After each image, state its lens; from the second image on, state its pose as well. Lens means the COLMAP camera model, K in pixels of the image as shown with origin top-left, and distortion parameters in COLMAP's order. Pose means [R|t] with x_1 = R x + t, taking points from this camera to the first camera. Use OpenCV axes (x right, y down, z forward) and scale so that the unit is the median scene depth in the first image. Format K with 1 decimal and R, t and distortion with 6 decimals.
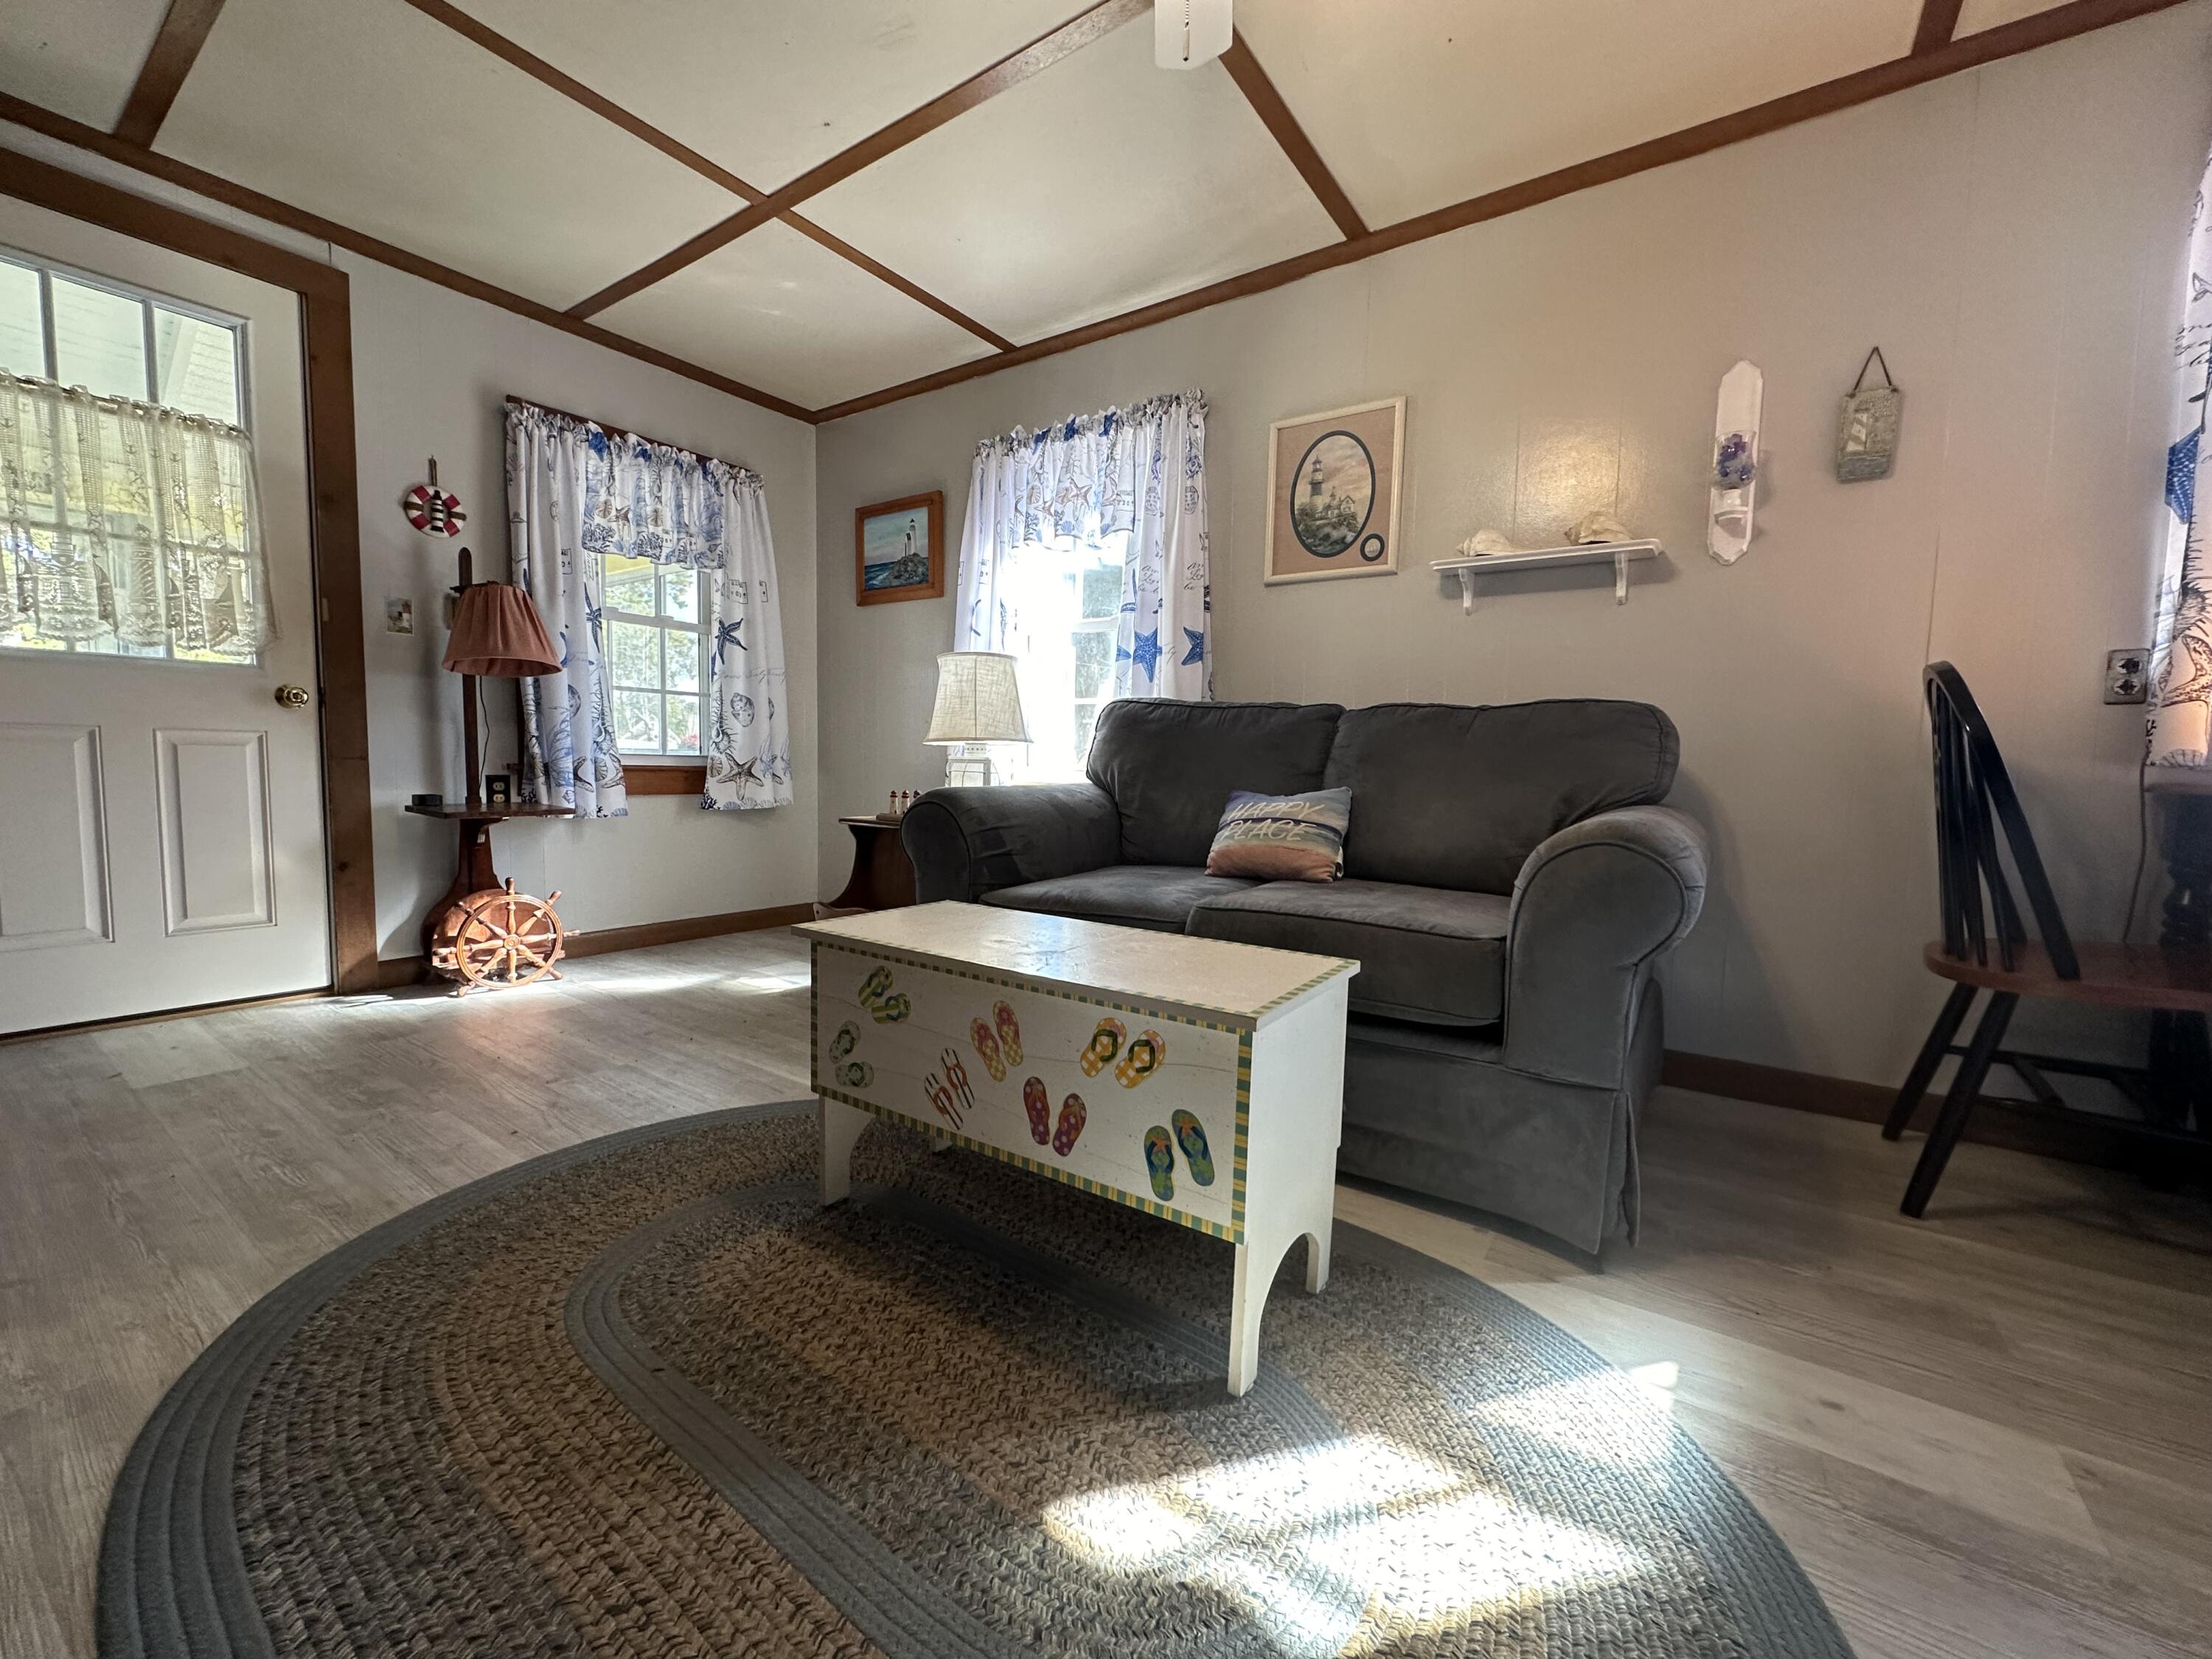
lens RADIAL K [[878.8, 0, 1104.5], [0, 878.8, 828.9], [0, 0, 1]] dist [-0.003748, 0.000697]
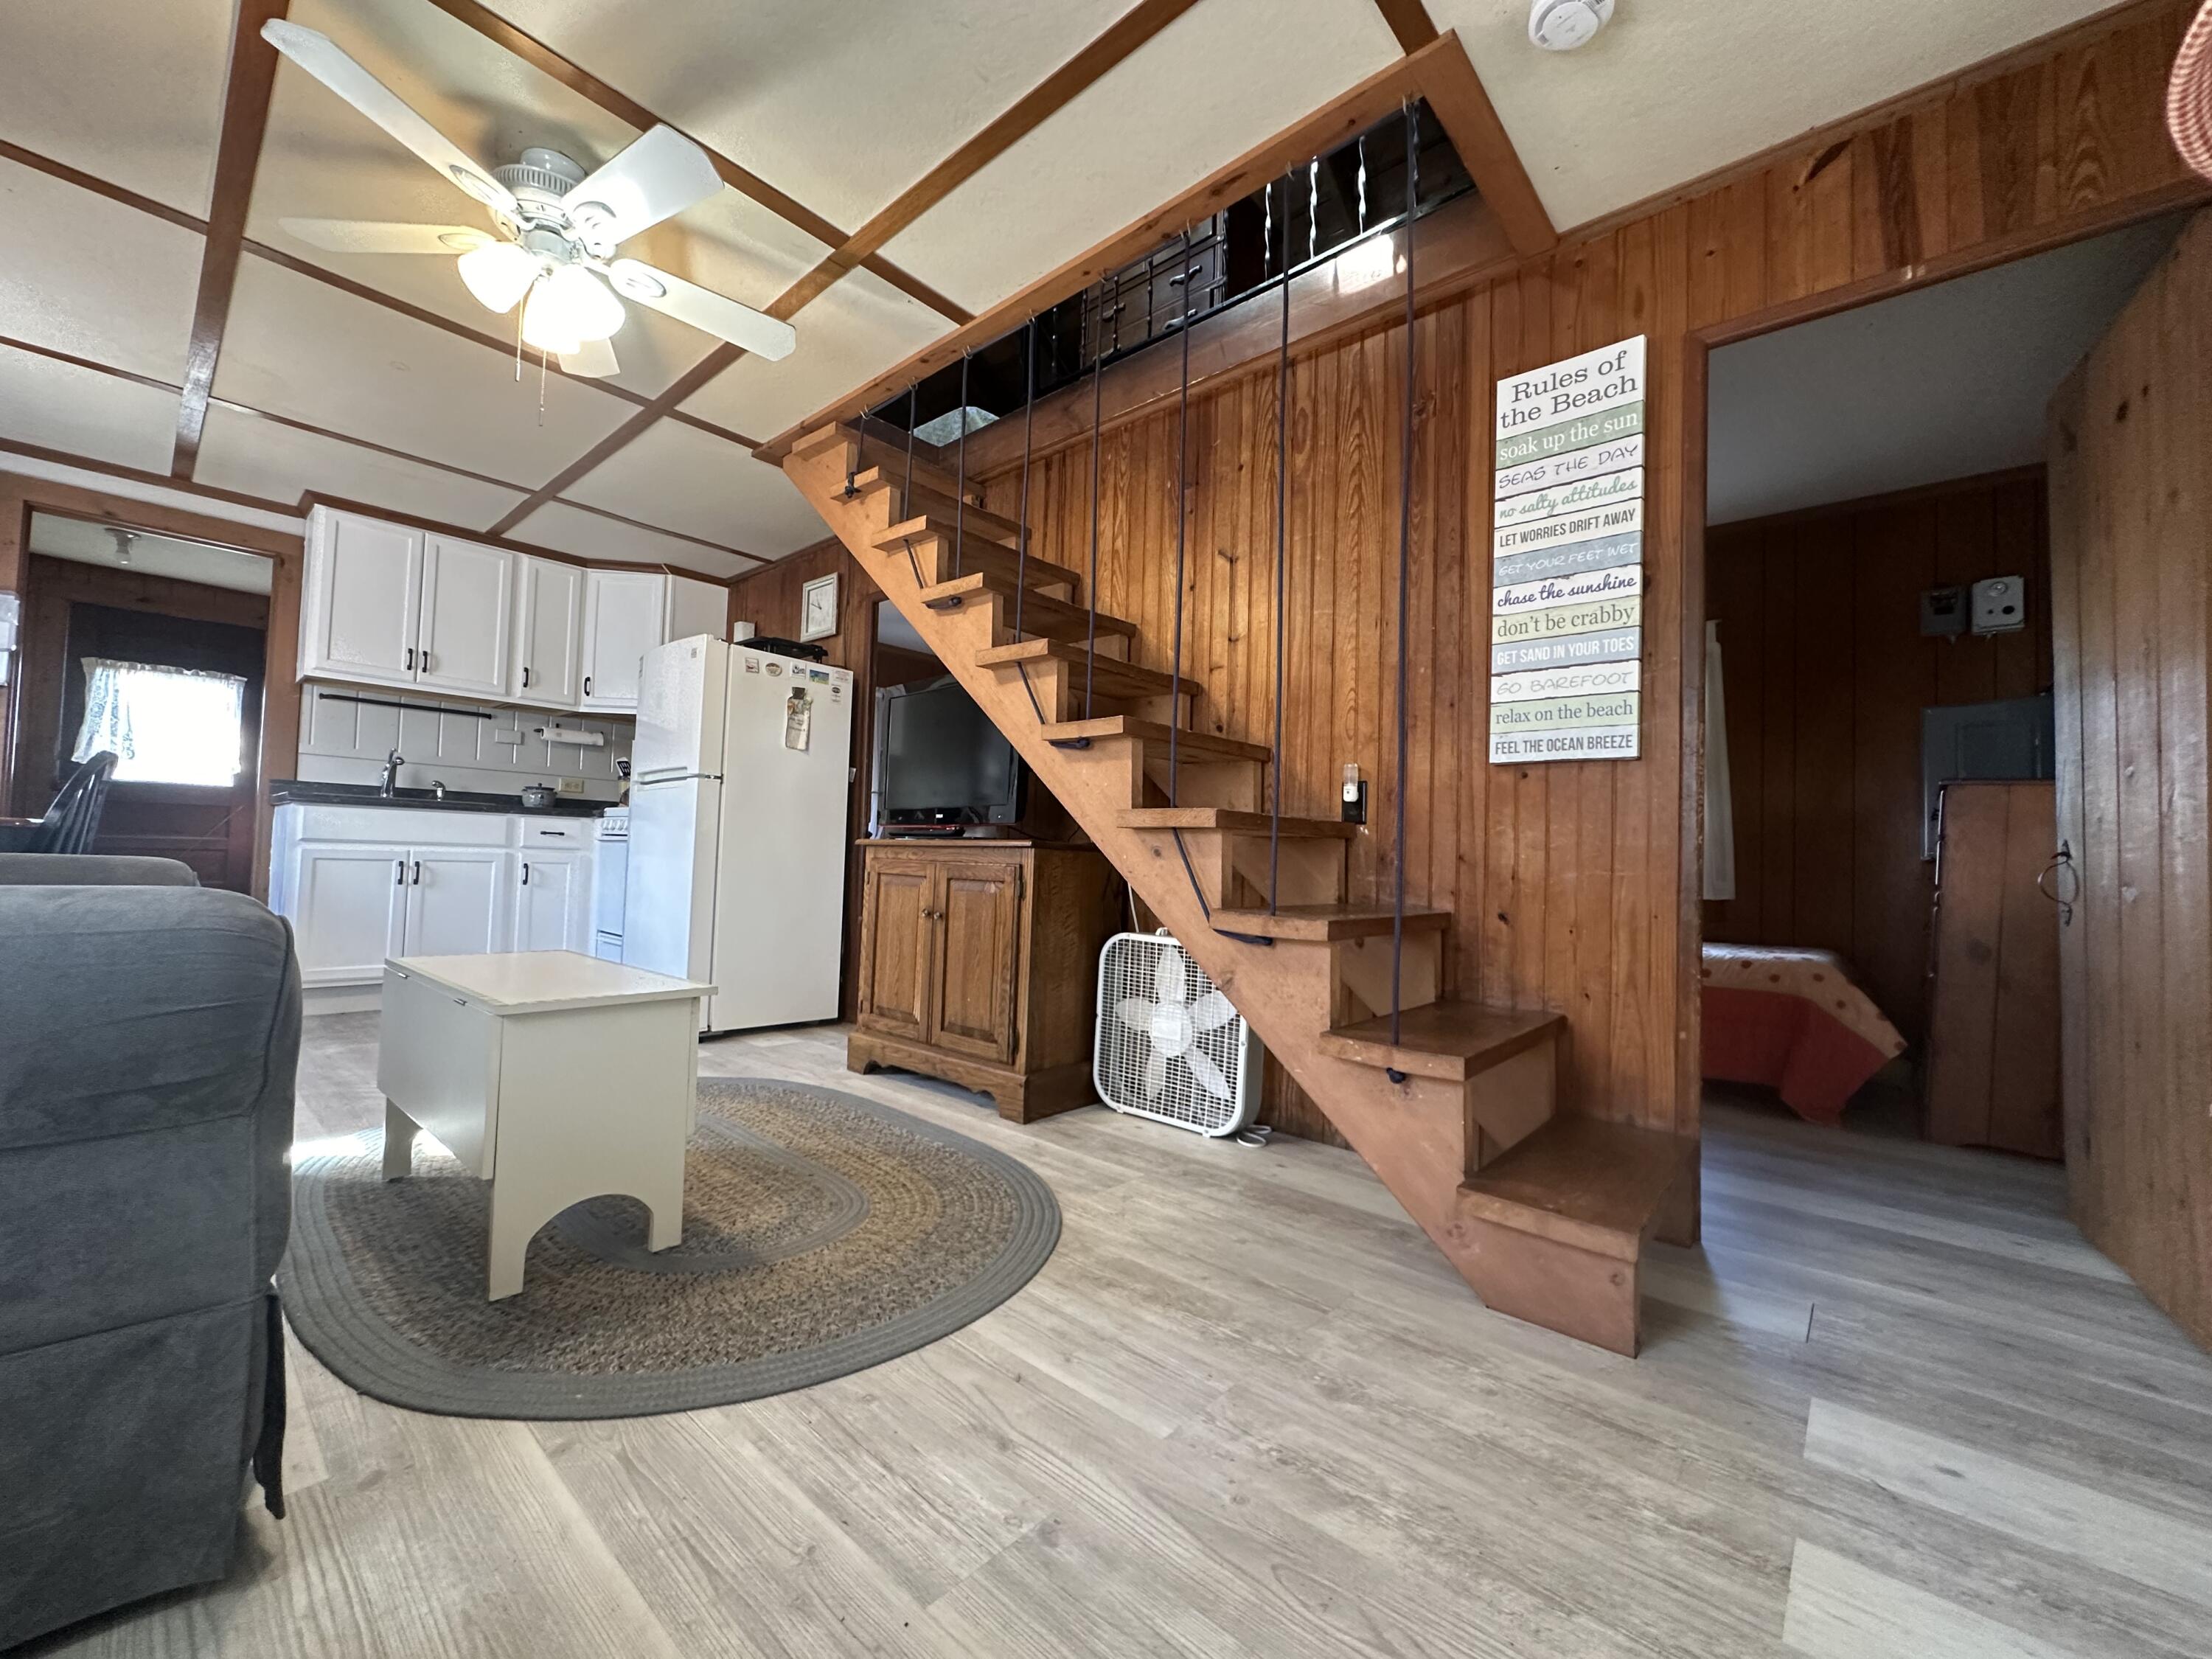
lens RADIAL K [[878.8, 0, 1104.6], [0, 878.8, 832.3], [0, 0, 1]] dist [-0.003748, 0.000697]
pose [[-0.991706, -0.052588, 0.117277, -0.555289], [-0.048017, 0.997985, 0.041471, -0.095870], [-0.119222, 0.035496, -0.992233, 1.168913]]
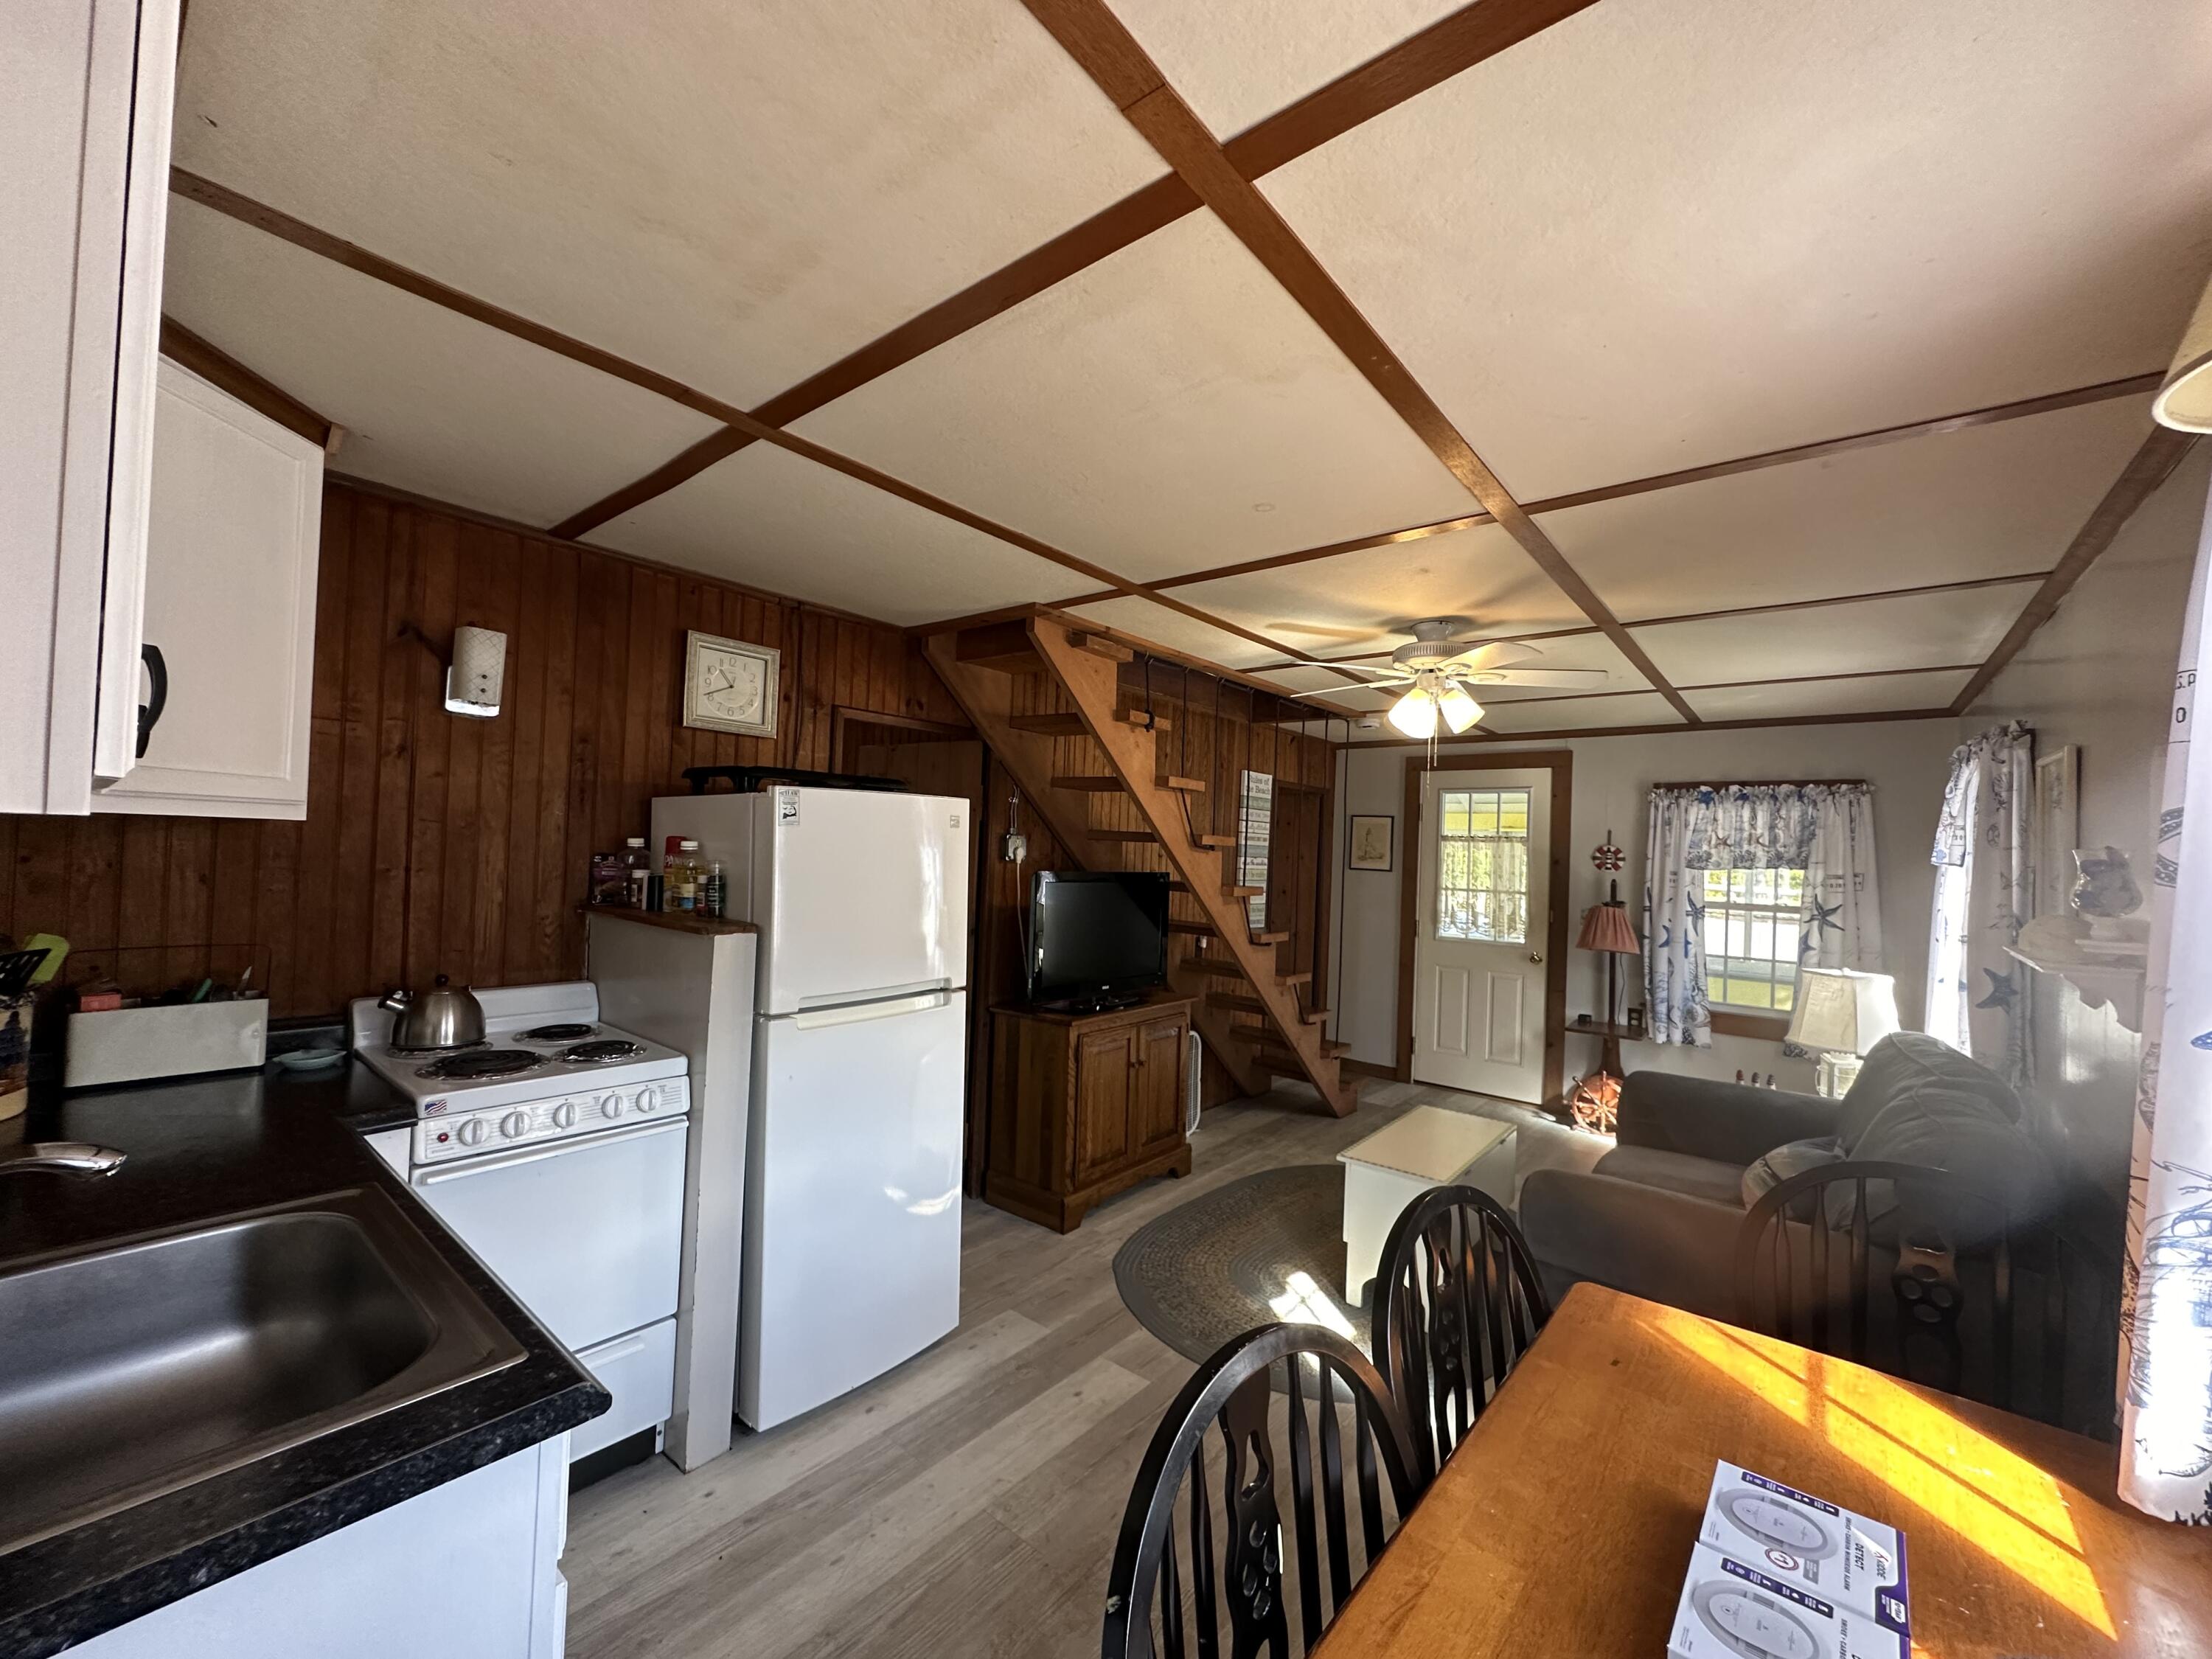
lens RADIAL K [[878.8, 0, 1086.6], [0, 878.8, 836.3], [0, 0, 1]] dist [-0.003748, 0.000697]
pose [[-0.092866, -0.040780, -0.994843, 1.248022], [-0.110179, 0.993446, -0.030438, -0.257816], [0.989564, 0.106784, -0.096750, 0.118710]]
